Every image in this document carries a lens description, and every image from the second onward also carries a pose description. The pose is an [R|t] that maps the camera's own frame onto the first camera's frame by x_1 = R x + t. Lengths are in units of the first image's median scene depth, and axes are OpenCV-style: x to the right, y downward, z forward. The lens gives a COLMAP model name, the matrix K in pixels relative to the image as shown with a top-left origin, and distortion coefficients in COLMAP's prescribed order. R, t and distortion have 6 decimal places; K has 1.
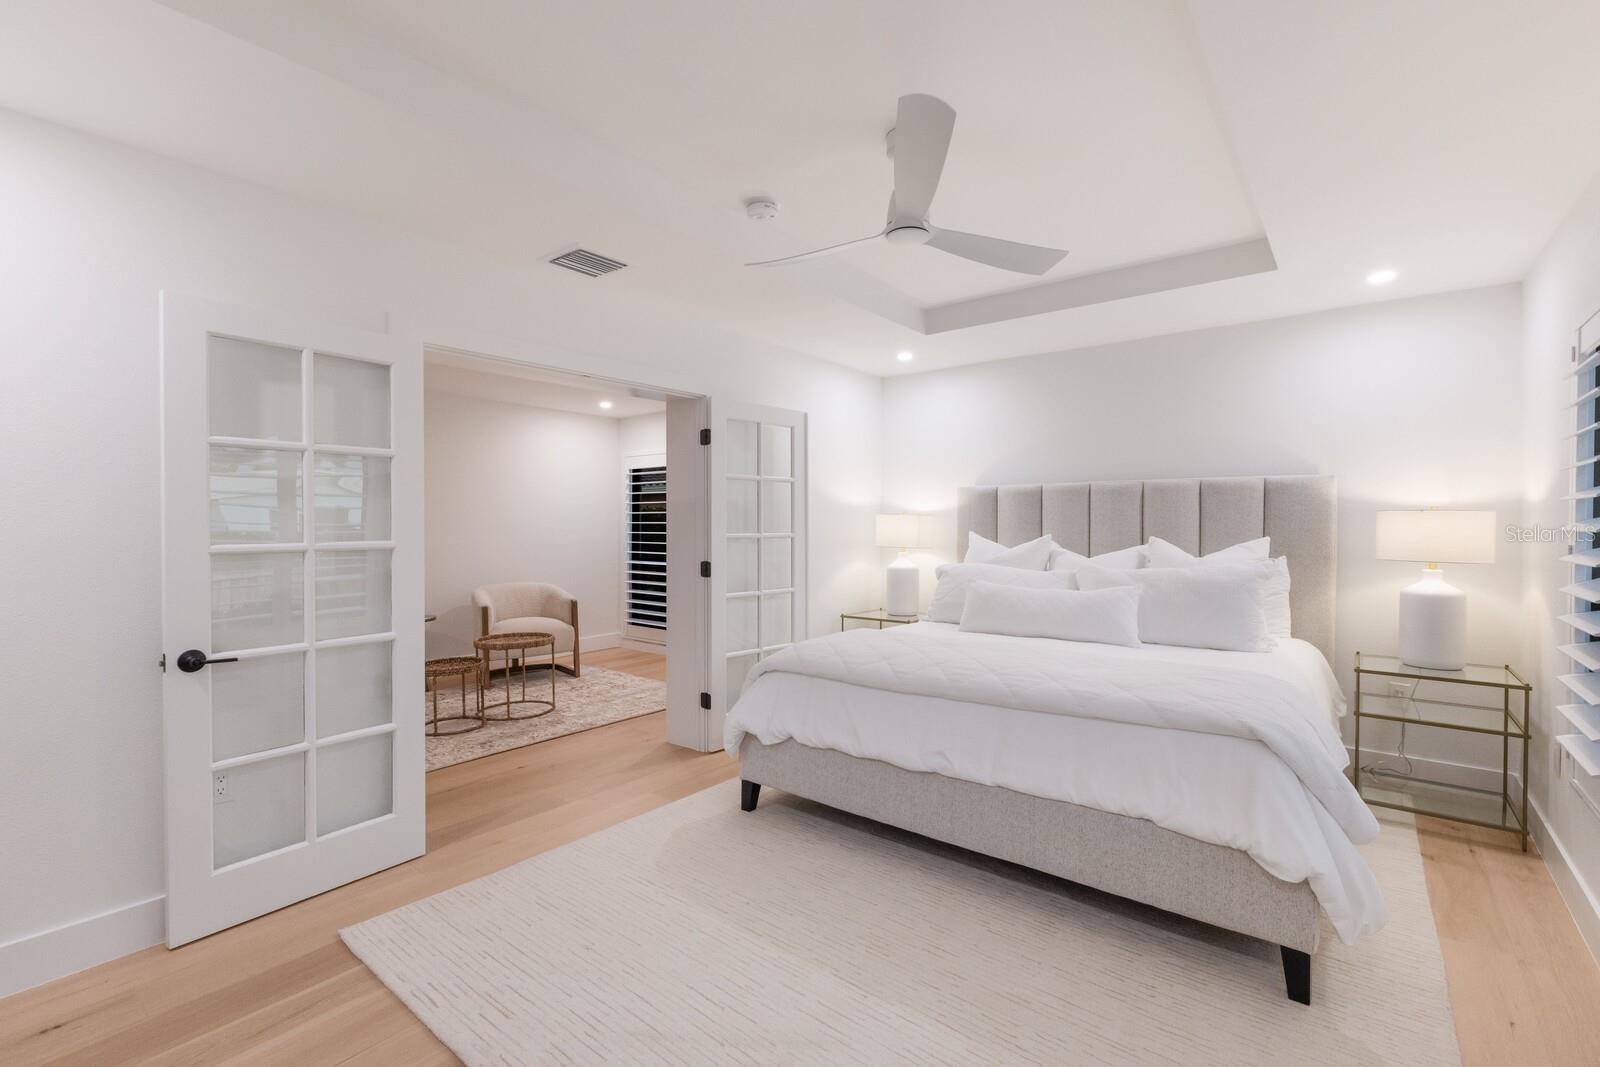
lens RADIAL K [[730.8, 0, 798.5], [0, 730.8, 528.0], [0, 0, 1]] dist [0.001759, 0.000279]
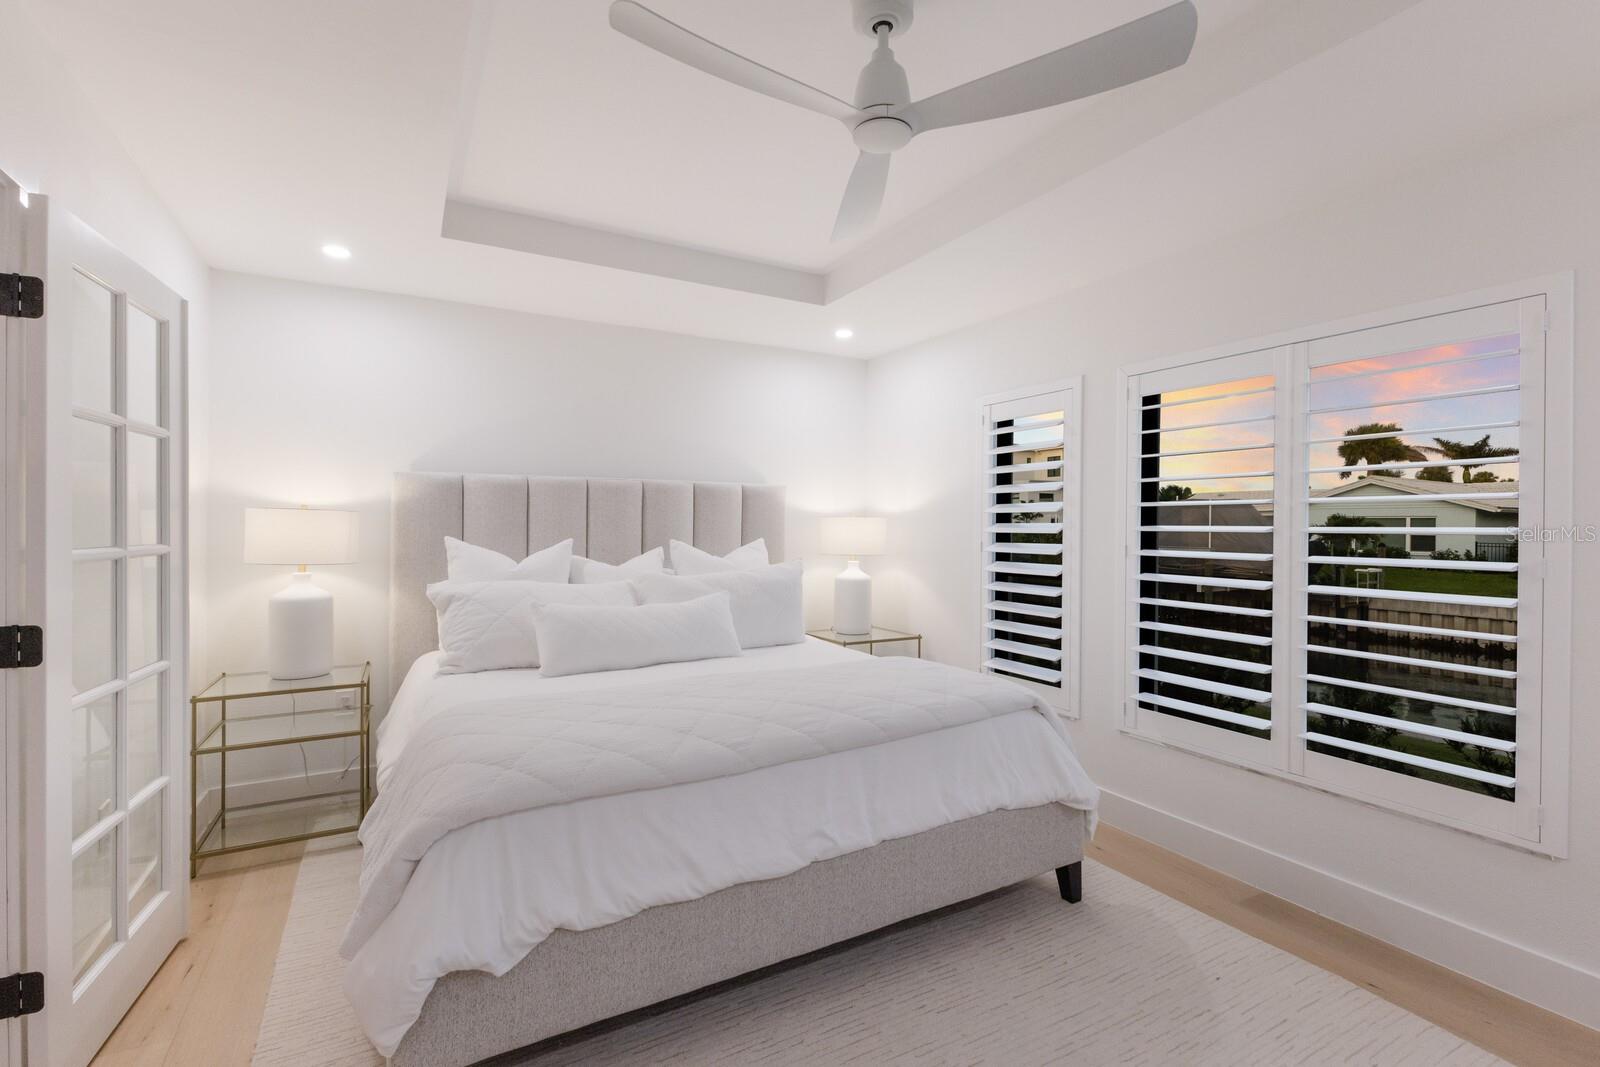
lens RADIAL K [[730.8, 0, 798.5], [0, 730.8, 528.0], [0, 0, 1]] dist [0.001759, 0.000279]
pose [[0.355983, -0.002015, 0.934490, -0.356009], [-0.000069, 0.999998, 0.002183, -0.005433], [-0.934493, -0.000841, 0.355982, 0.519225]]
